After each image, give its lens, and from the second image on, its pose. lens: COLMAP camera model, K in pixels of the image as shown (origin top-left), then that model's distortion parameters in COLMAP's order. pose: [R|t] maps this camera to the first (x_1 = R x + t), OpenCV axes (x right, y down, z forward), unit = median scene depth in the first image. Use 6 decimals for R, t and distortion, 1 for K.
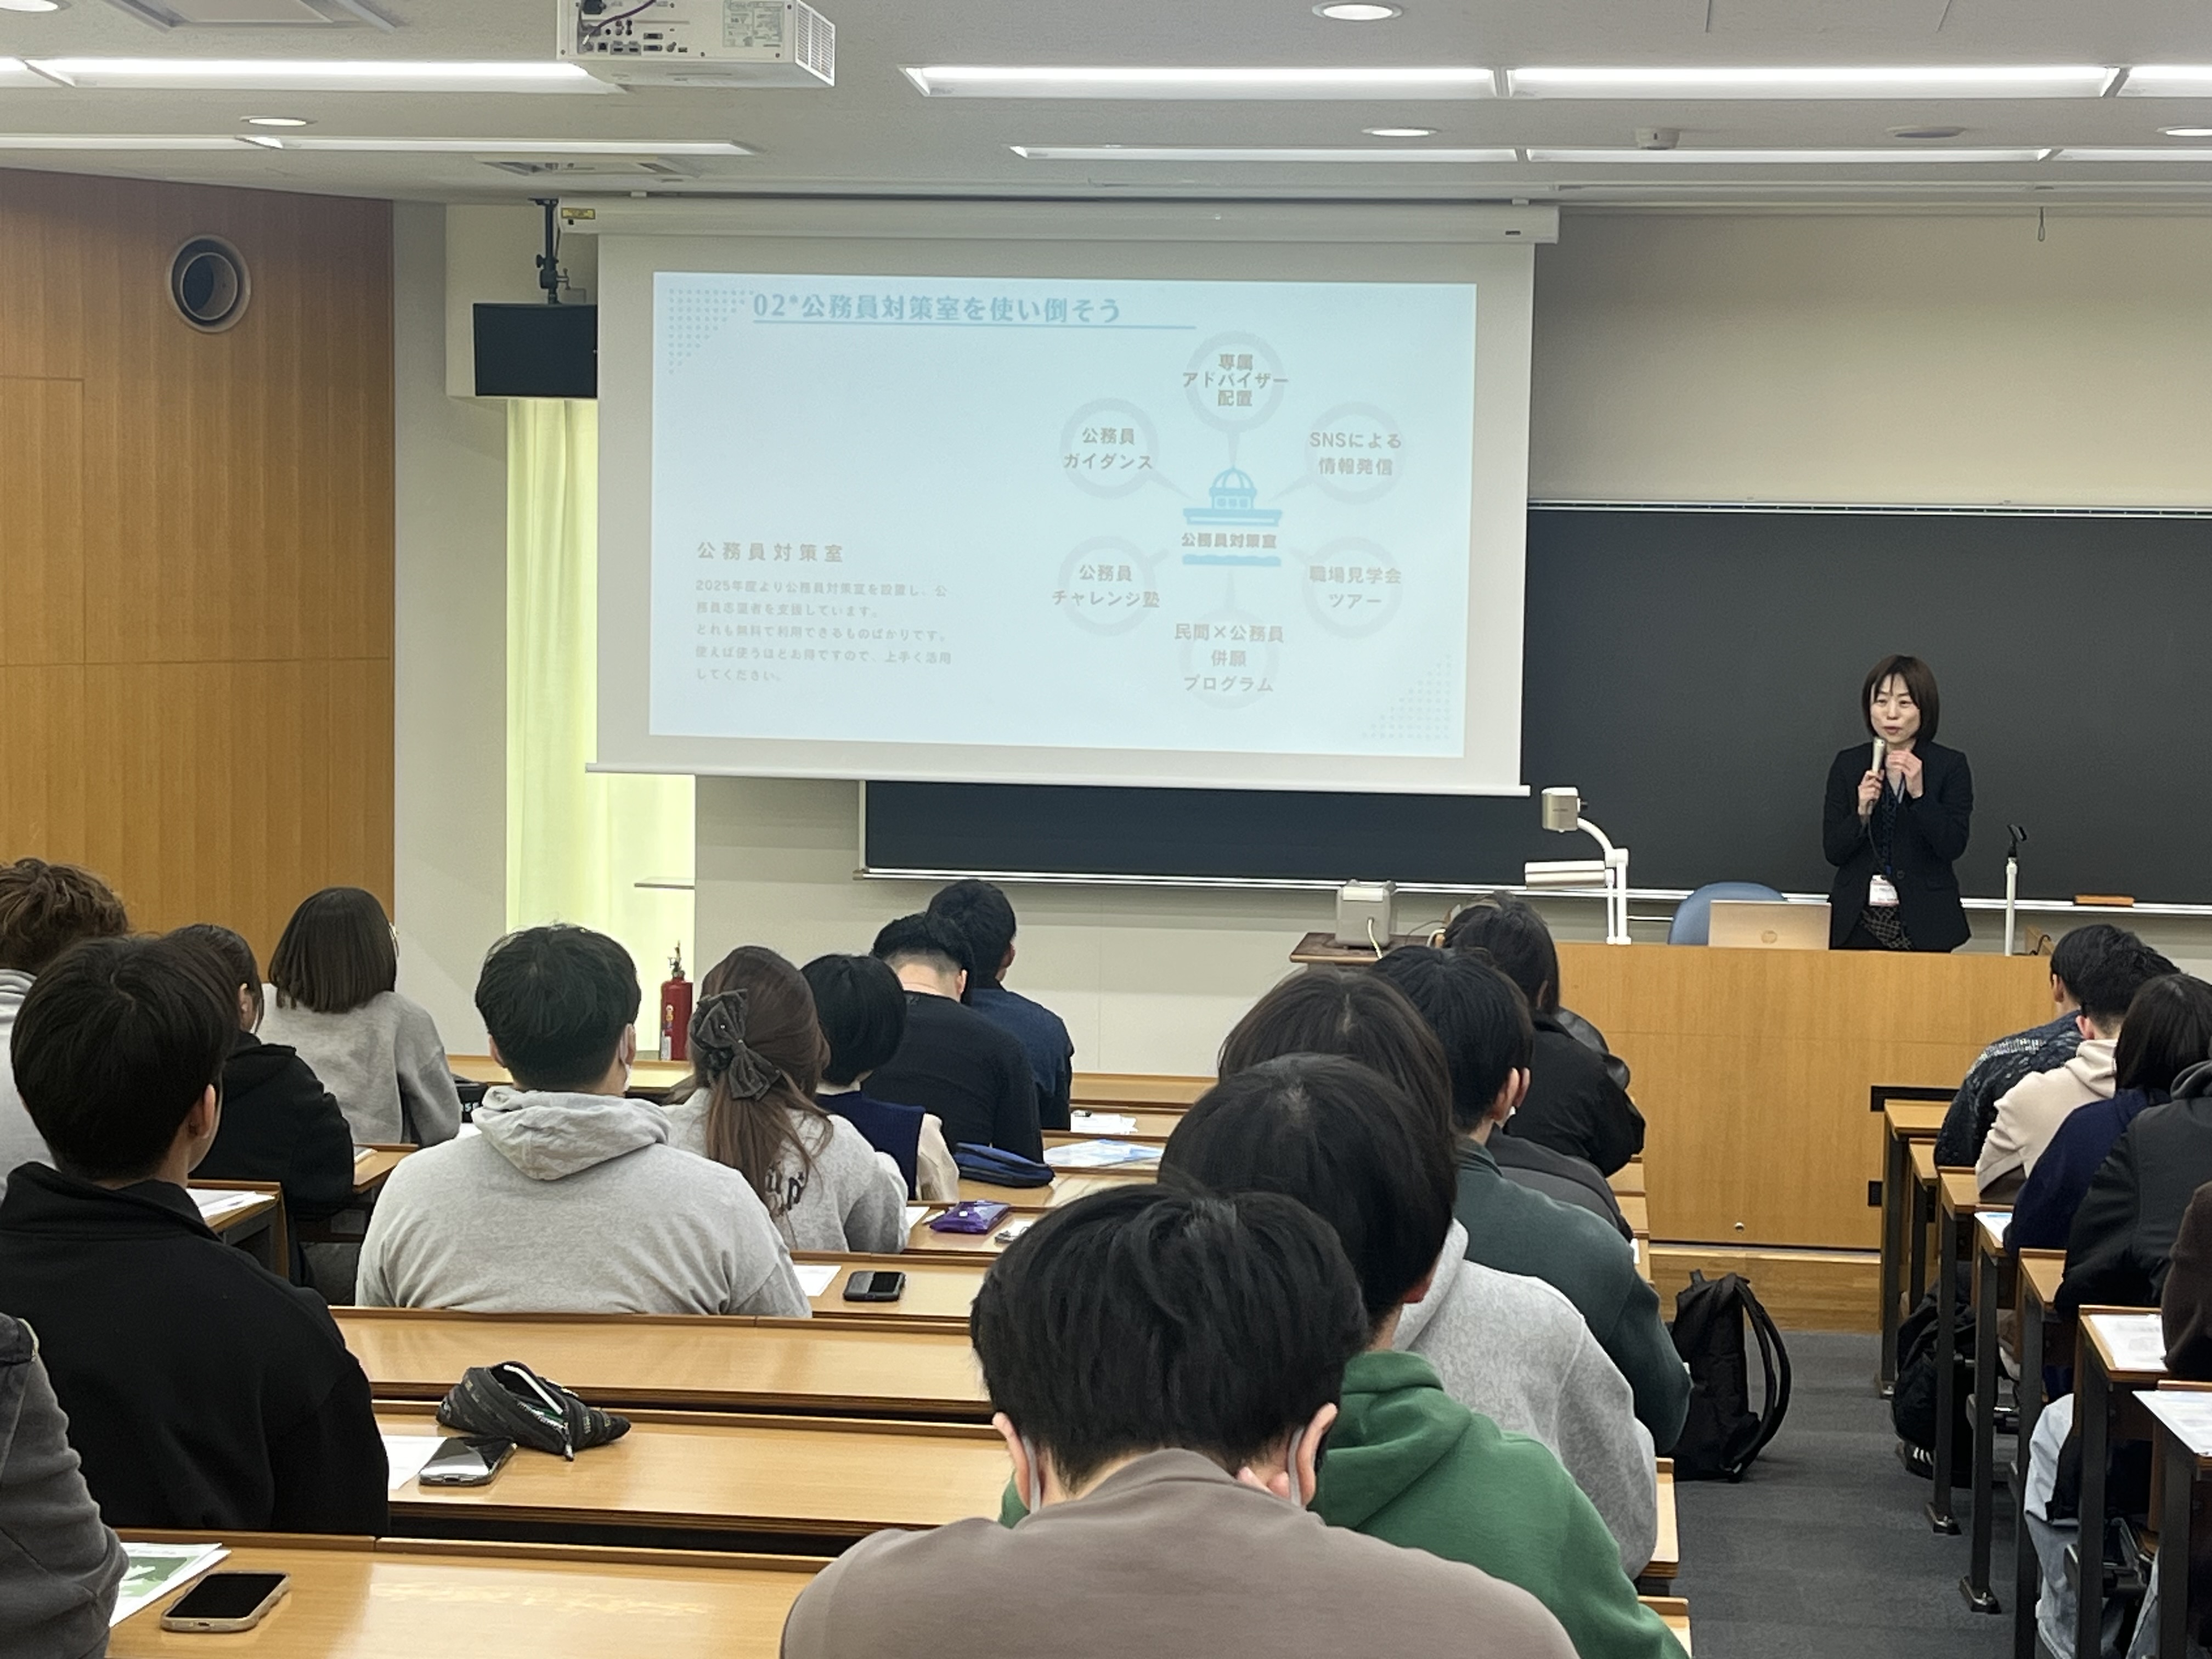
lens RADIAL K [[3979.9, 0, 1276.8], [0, 3979.9, 830.8], [0, 0, 1]] dist [-0.159982, 2.553922]
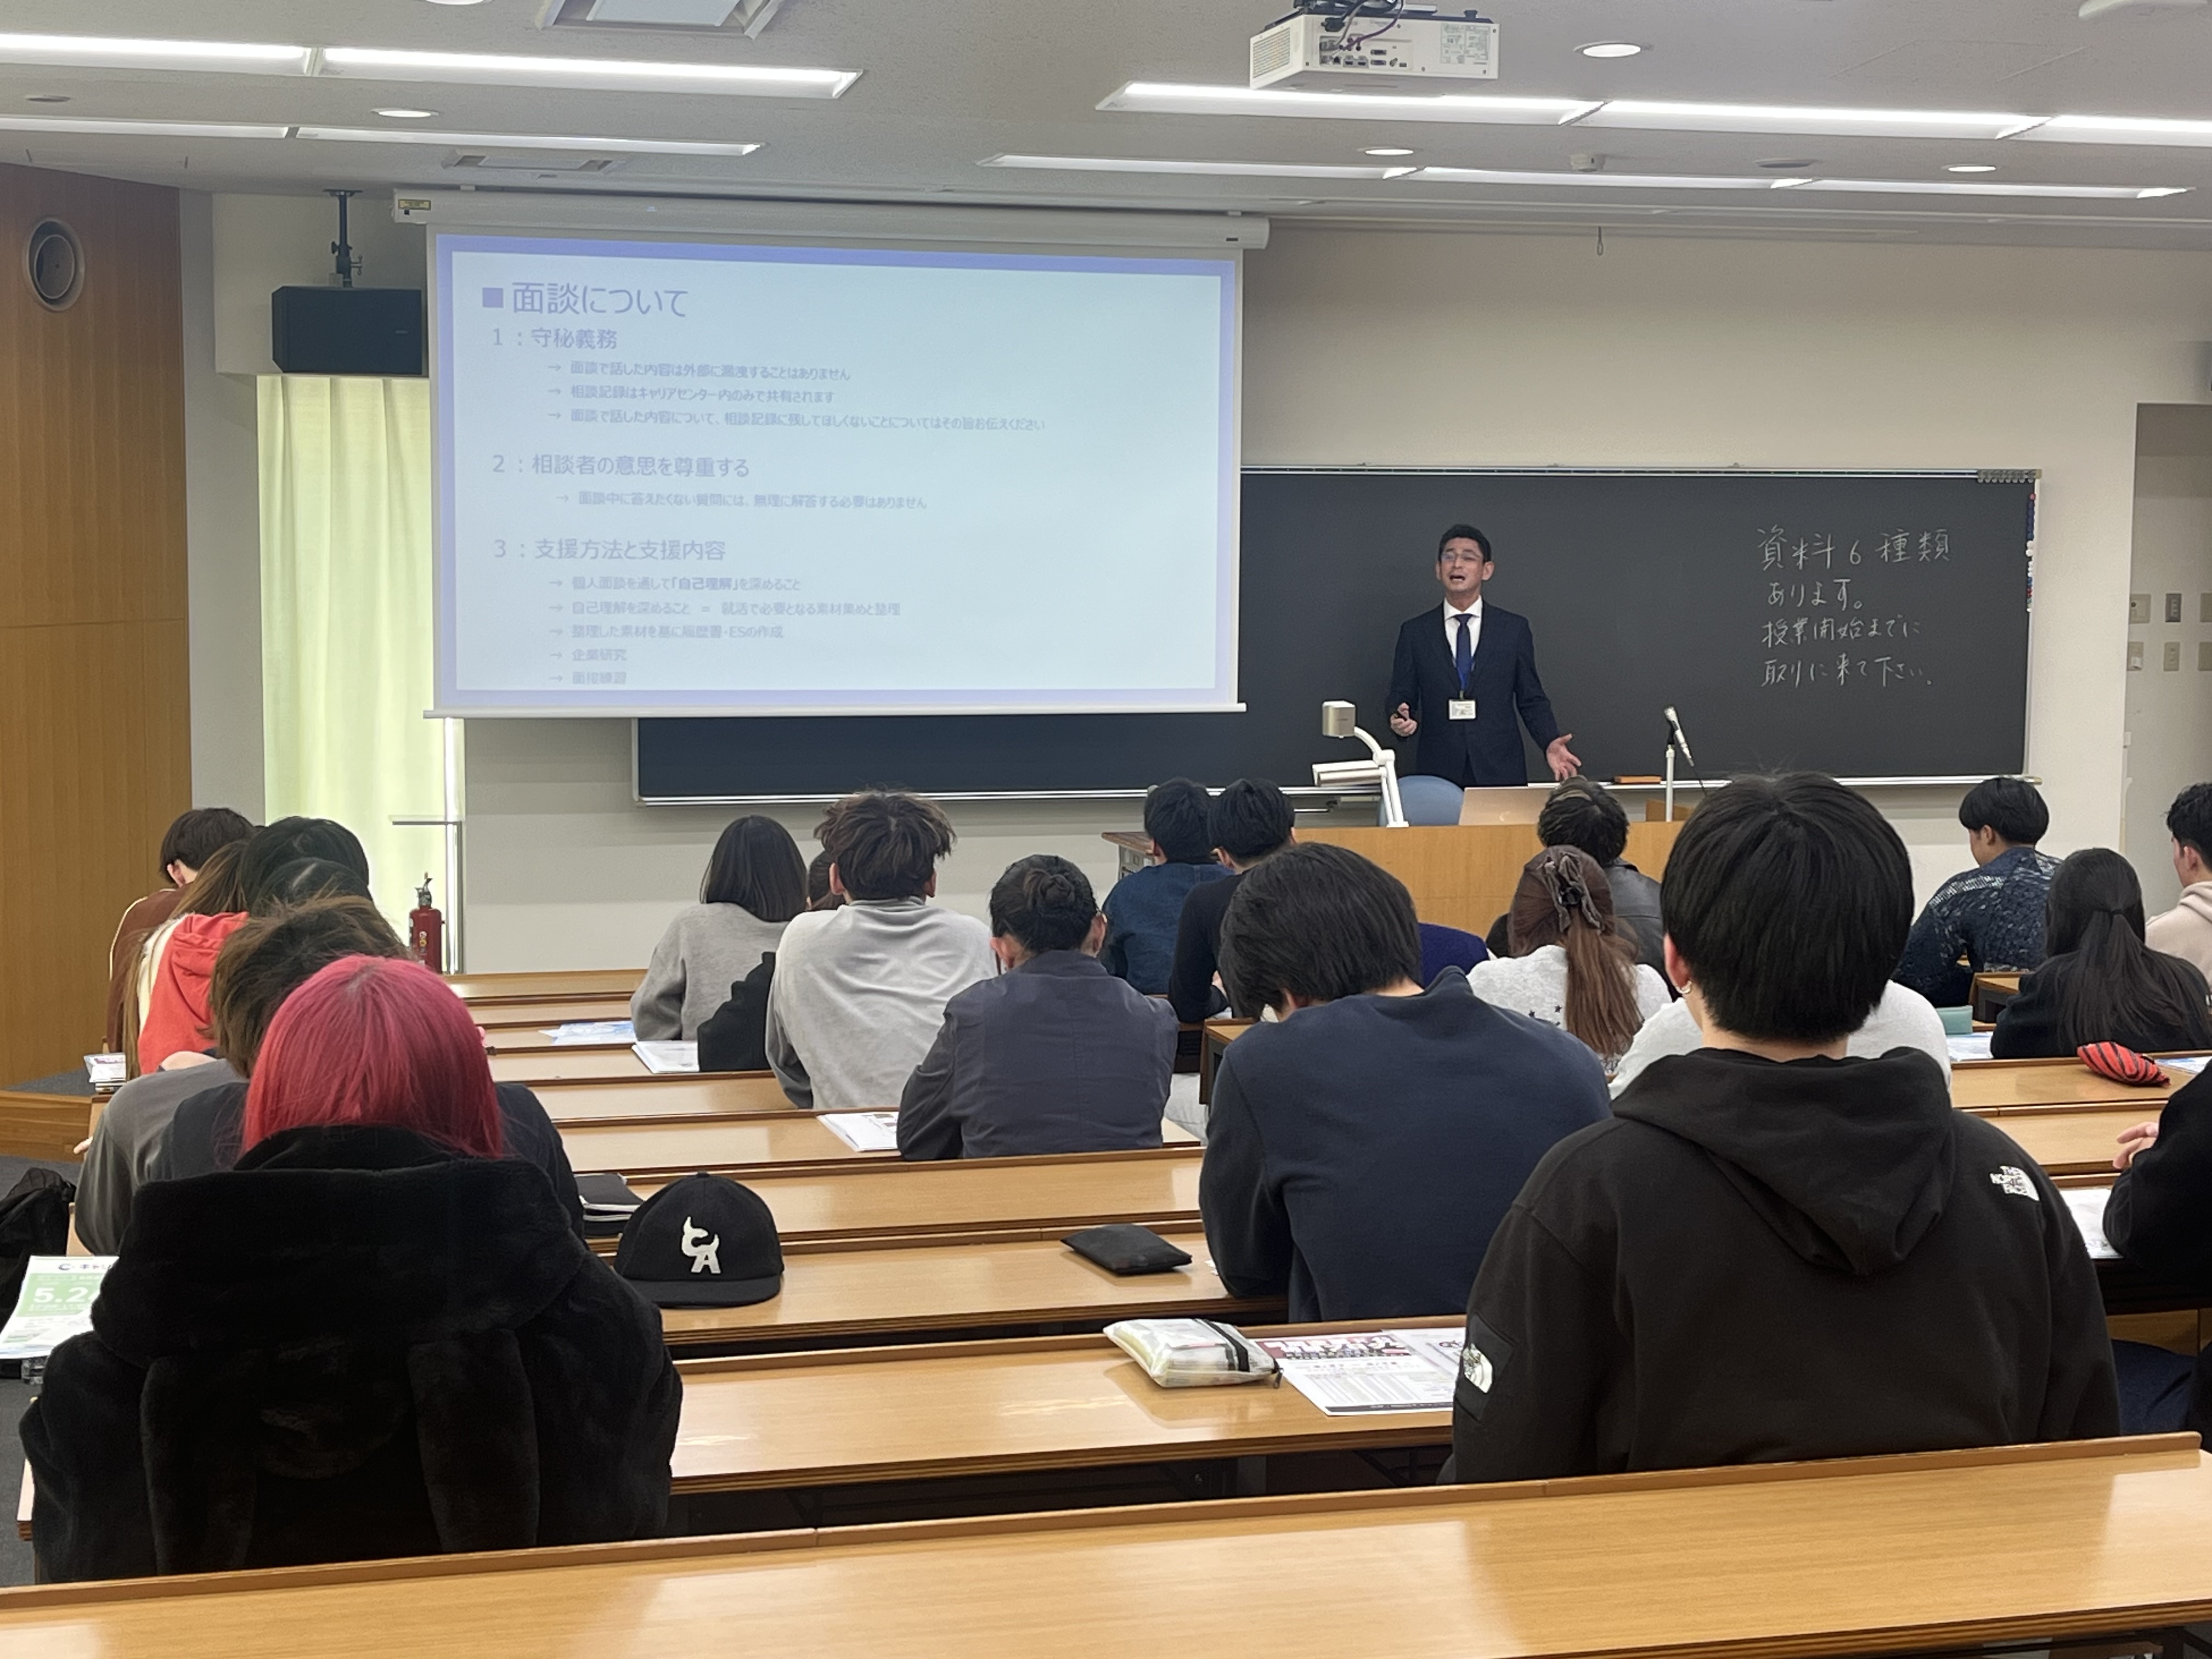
lens RADIAL K [[3368.4, 0, 1106.0], [0, 3368.4, 830.1], [0, 0, 1]] dist [0.061418, 0.017882]
pose [[0.927006, -0.045774, 0.372242, -0.354505], [0.038293, 0.998889, 0.027468, -0.002505], [-0.373086, -0.011209, 0.927729, 0.068892]]
